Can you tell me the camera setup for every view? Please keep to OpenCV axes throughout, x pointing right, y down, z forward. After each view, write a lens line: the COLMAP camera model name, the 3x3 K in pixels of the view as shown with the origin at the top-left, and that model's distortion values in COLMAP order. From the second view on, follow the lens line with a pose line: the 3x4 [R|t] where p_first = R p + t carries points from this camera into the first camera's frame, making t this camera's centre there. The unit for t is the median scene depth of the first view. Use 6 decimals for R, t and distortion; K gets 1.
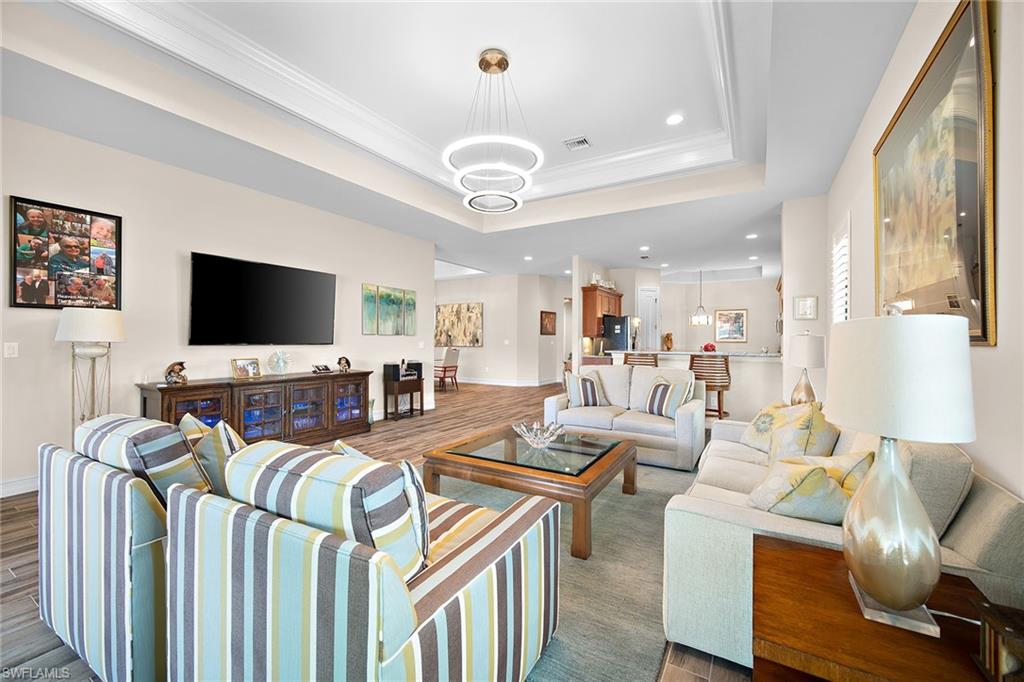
lens RADIAL K [[407.3, 0, 518.3], [0, 407.3, 338.2], [0, 0, 1]] dist [-0.005848, 0.001183]
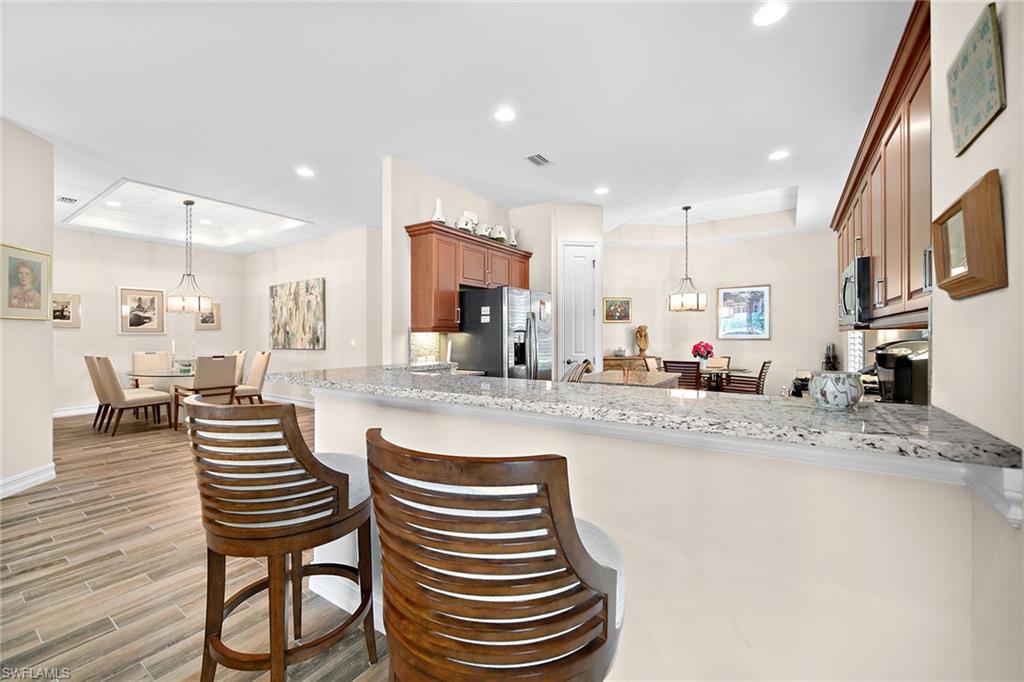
lens RADIAL K [[407.3, 0, 511.7], [0, 407.3, 340.0], [0, 0, 1]] dist [-0.005848, 0.001183]
pose [[0.998235, -0.005306, -0.059145, 0.302361], [0.005846, 0.999943, 0.008959, 0.003081], [0.059094, -0.009289, 0.998209, 0.527555]]
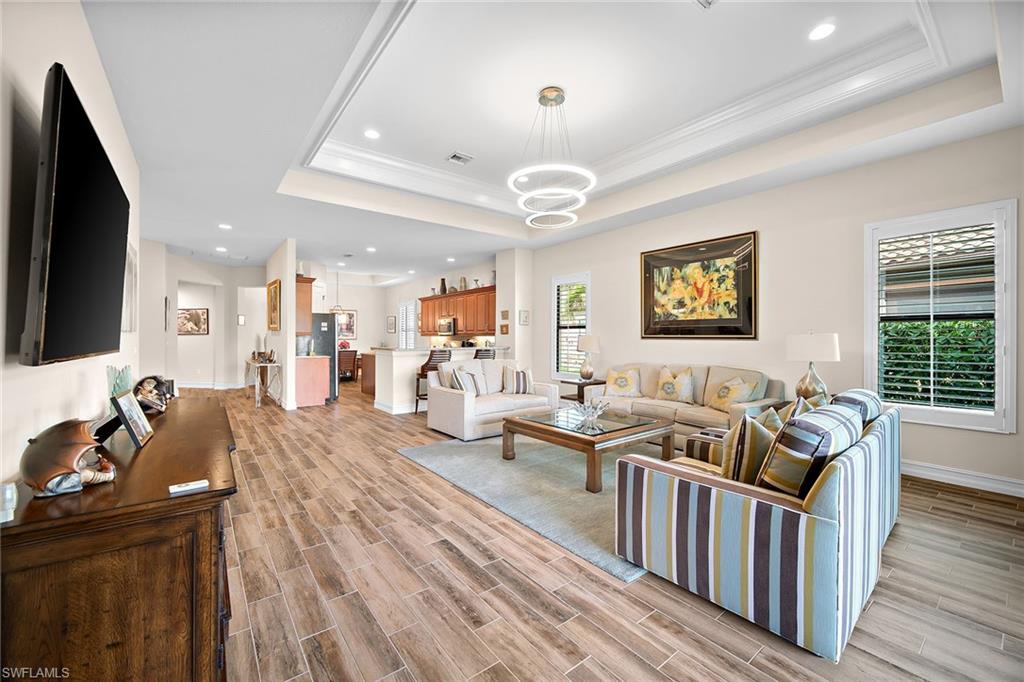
lens RADIAL K [[407.3, 0, 505.9], [0, 407.3, 333.3], [0, 0, 1]] dist [-0.005848, 0.001183]
pose [[0.375015, 0.010040, 0.926965, -0.459349], [-0.008663, 0.999936, -0.007325, -0.003128], [-0.926978, -0.005283, 0.375078, 0.265001]]
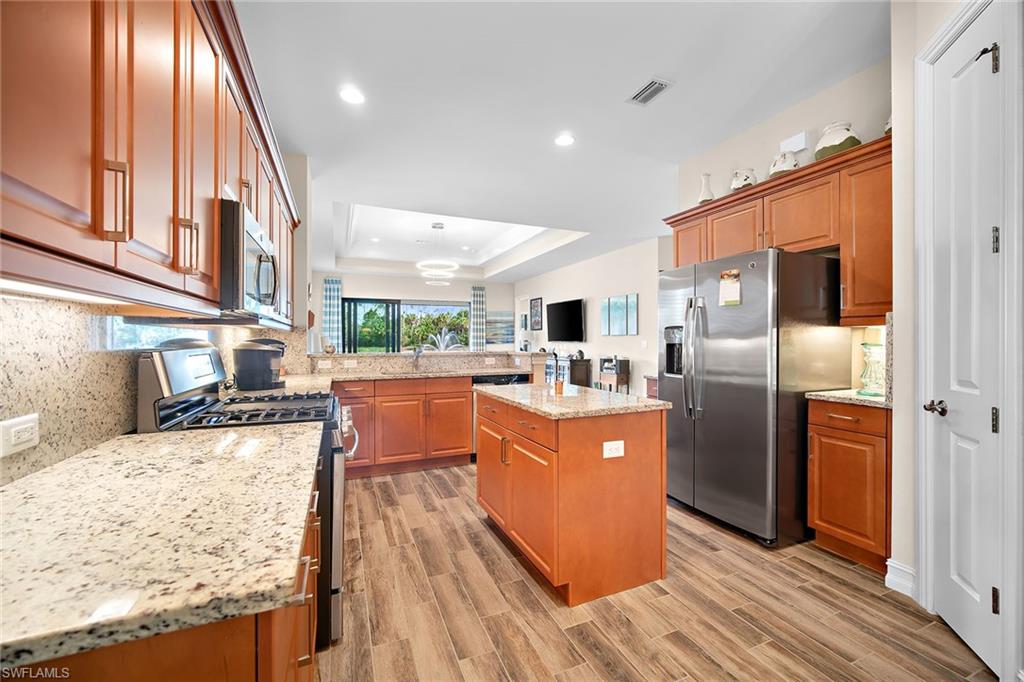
lens RADIAL K [[407.3, 0, 500.6], [0, 407.3, 338.5], [0, 0, 1]] dist [-0.005848, 0.001183]
pose [[-0.610544, -0.004561, -0.791969, 0.640917], [0.004142, 0.999951, -0.008952, 0.008502], [0.791972, -0.008746, -0.610495, 1.089893]]
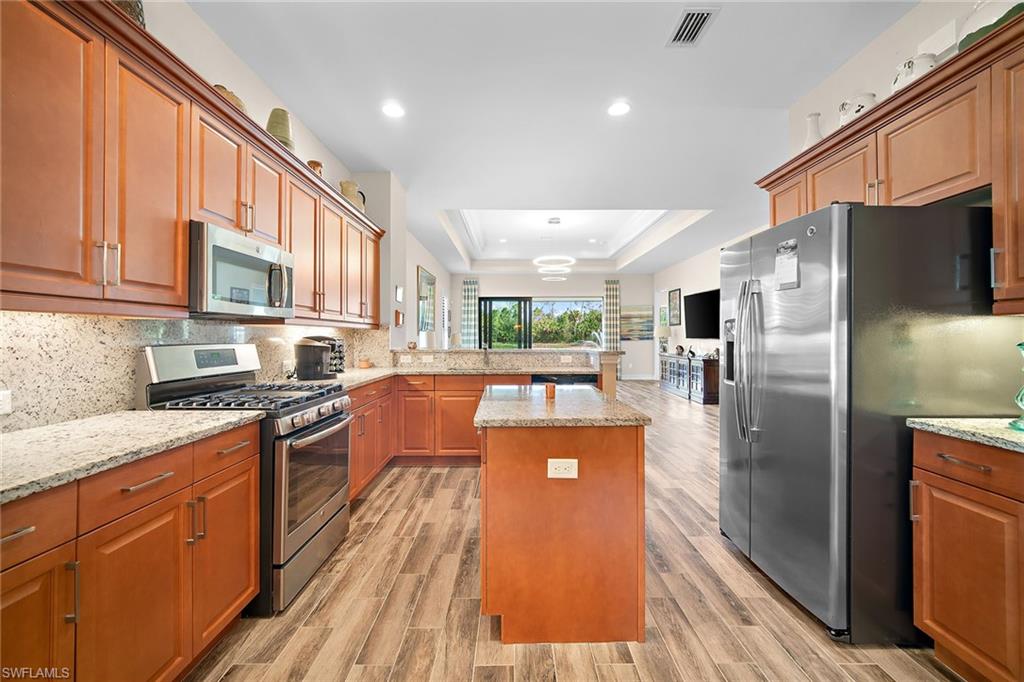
lens RADIAL K [[407.3, 0, 505.7], [0, 407.3, 332.3], [0, 0, 1]] dist [-0.005848, 0.001183]
pose [[-0.866523, -0.006076, -0.499101, 0.542718], [0.002391, 0.999864, -0.016323, 0.008168], [0.499132, -0.015338, -0.866390, 1.150772]]
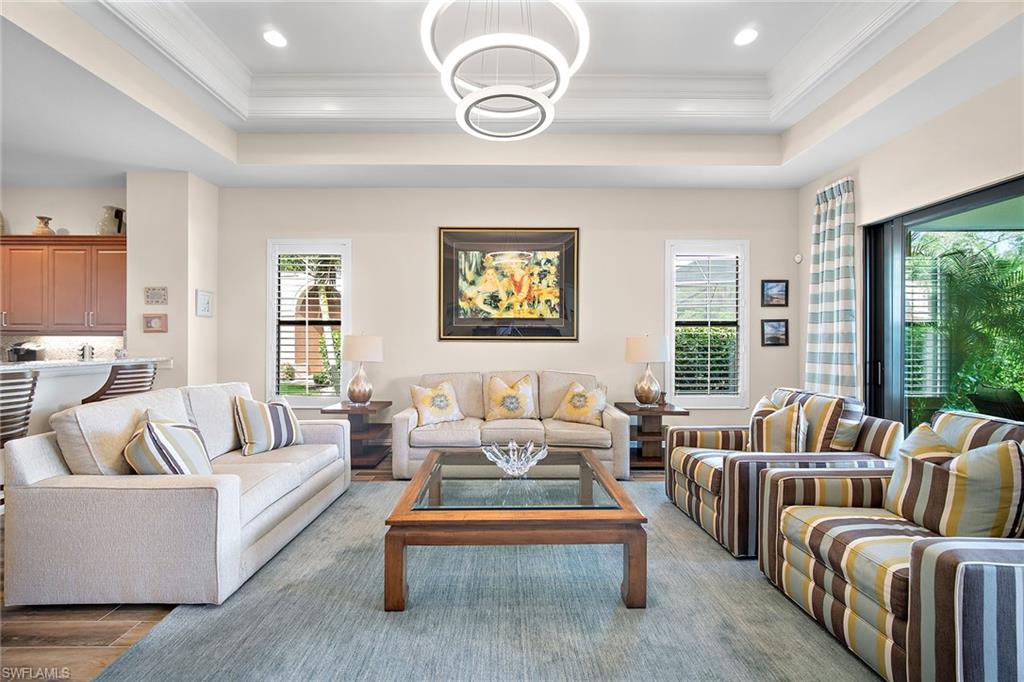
lens RADIAL K [[407.3, 0, 506.6], [0, 407.3, 340.8], [0, 0, 1]] dist [-0.005848, 0.001183]
pose [[-0.514660, -0.002697, 0.857390, -0.226503], [-0.008060, 0.999966, -0.001692, -0.000874], [-0.857356, -0.007781, -0.514665, 0.506325]]
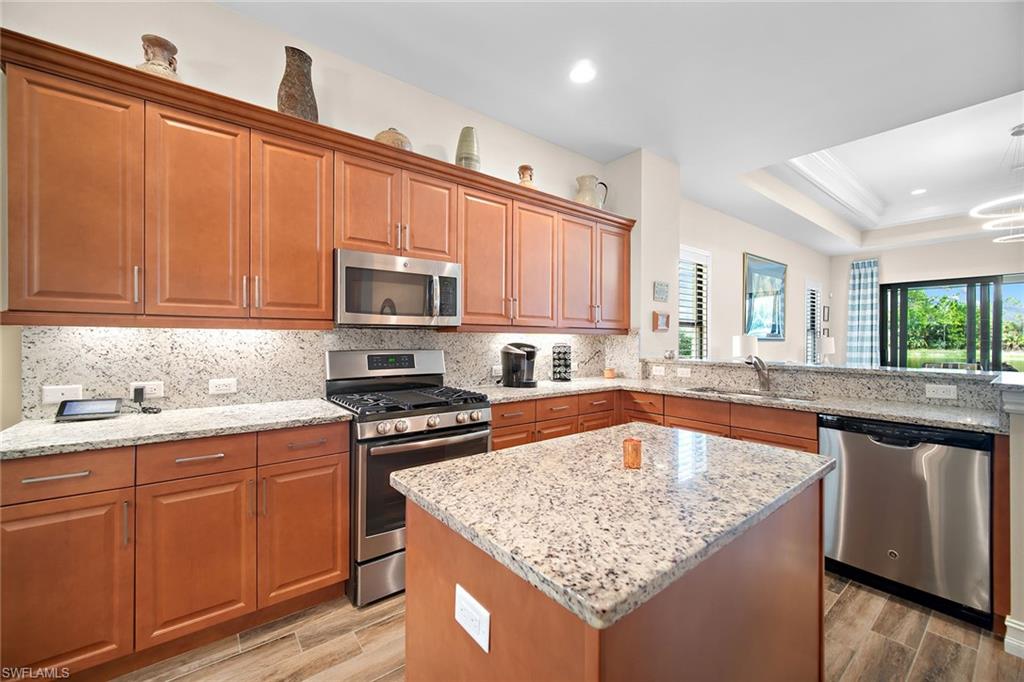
lens RADIAL K [[407.3, 0, 514.2], [0, 407.3, 337.2], [0, 0, 1]] dist [-0.005848, 0.001183]
pose [[-0.931948, -0.006894, 0.362527, 0.384877], [-0.010102, 0.999925, -0.006953, 0.002938], [-0.362452, -0.010142, -0.931947, 1.088026]]
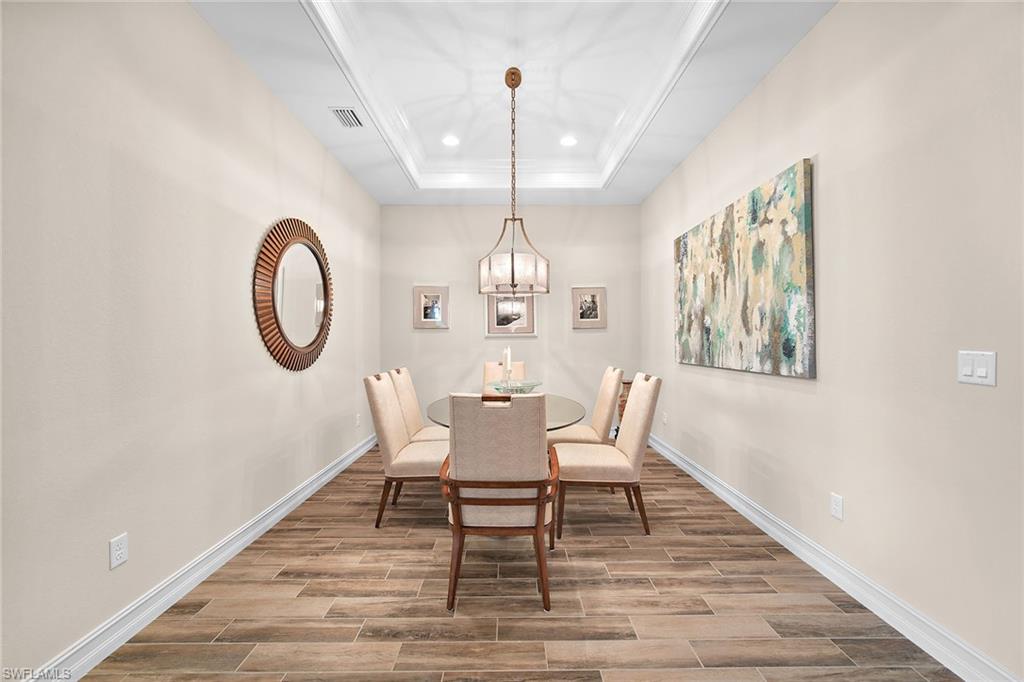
lens RADIAL K [[407.3, 0, 509.0], [0, 407.3, 335.6], [0, 0, 1]] dist [-0.005848, 0.001183]
pose [[0.500875, -0.015275, -0.865385, 0.011584], [0.005916, 0.999881, -0.014225, 0.001941], [0.865499, 0.002005, 0.500906, 1.012522]]
